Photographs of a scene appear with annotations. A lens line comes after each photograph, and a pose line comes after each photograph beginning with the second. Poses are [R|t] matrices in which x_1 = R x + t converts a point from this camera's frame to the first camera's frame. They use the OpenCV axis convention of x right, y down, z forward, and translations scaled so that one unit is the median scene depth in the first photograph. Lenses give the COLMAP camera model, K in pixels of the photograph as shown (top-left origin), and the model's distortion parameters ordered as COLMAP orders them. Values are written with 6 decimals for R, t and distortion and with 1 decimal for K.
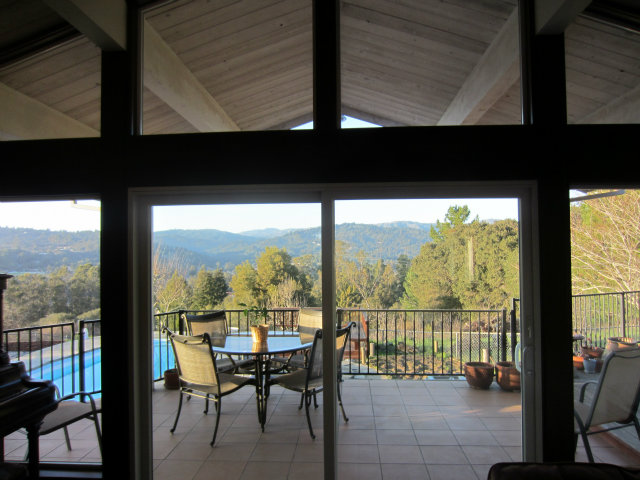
lens RADIAL K [[449.9, 0, 323.0], [0, 449.9, 241.6], [0, 0, 1]] dist [-0.046841, 0.026026]
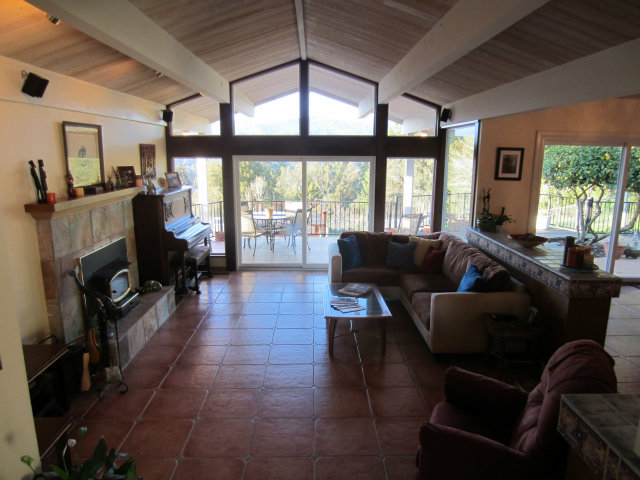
lens RADIAL K [[449.9, 0, 323.0], [0, 449.9, 241.6], [0, 0, 1]] dist [-0.046841, 0.026026]
pose [[0.996403, 0.006336, 0.084502, -0.070997], [-0.025526, 0.973323, 0.228013, -0.156144], [-0.080803, -0.229350, 0.969984, -1.176547]]
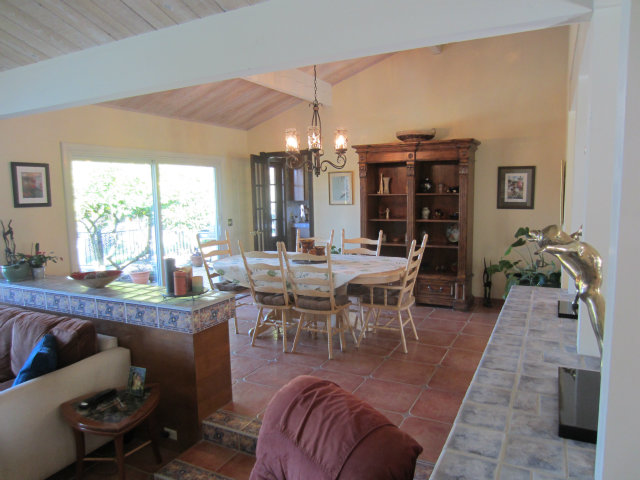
lens RADIAL K [[449.9, 0, 323.0], [0, 449.9, 241.6], [0, 0, 1]] dist [-0.046841, 0.026026]
pose [[0.402430, -0.102284, 0.909719, -0.045288], [-0.009378, 0.993226, 0.115822, -0.085841], [-0.915403, -0.055141, 0.398745, -0.850149]]
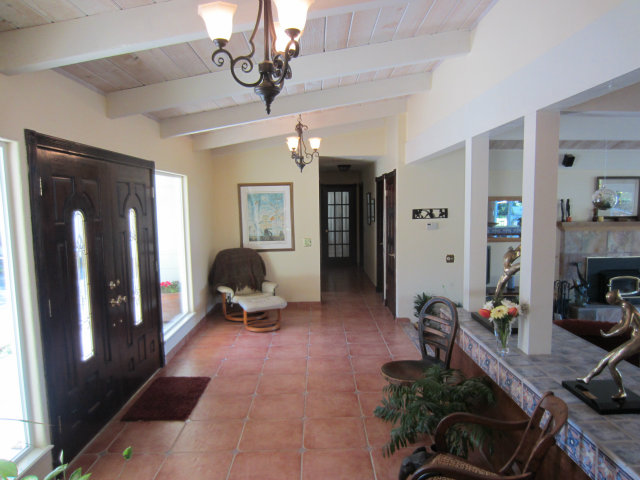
lens RADIAL K [[449.9, 0, 323.0], [0, 449.9, 241.6], [0, 0, 1]] dist [-0.046841, 0.026026]
pose [[0.073454, 0.107028, -0.991539, 1.051673], [0.036806, 0.993257, 0.109940, -0.156177], [0.996619, -0.044570, 0.069019, -1.264009]]
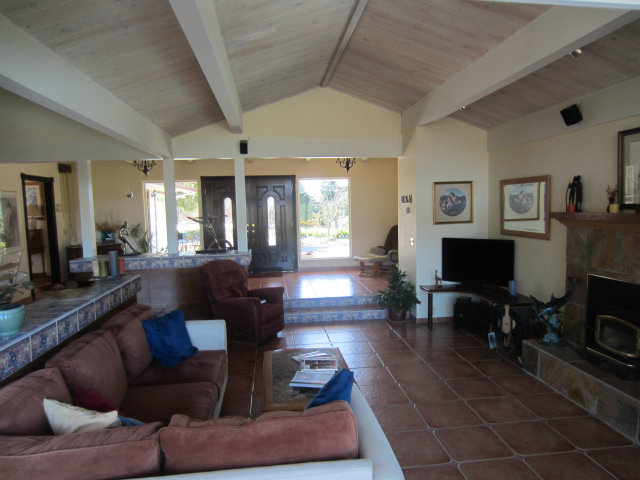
lens RADIAL K [[449.9, 0, 323.0], [0, 449.9, 241.6], [0, 0, 1]] dist [-0.046841, 0.026026]
pose [[-0.983664, 0.058153, -0.170360, 0.207510], [0.048236, 0.996923, 0.061787, -0.036076], [0.173429, 0.052561, -0.983443, 0.718611]]
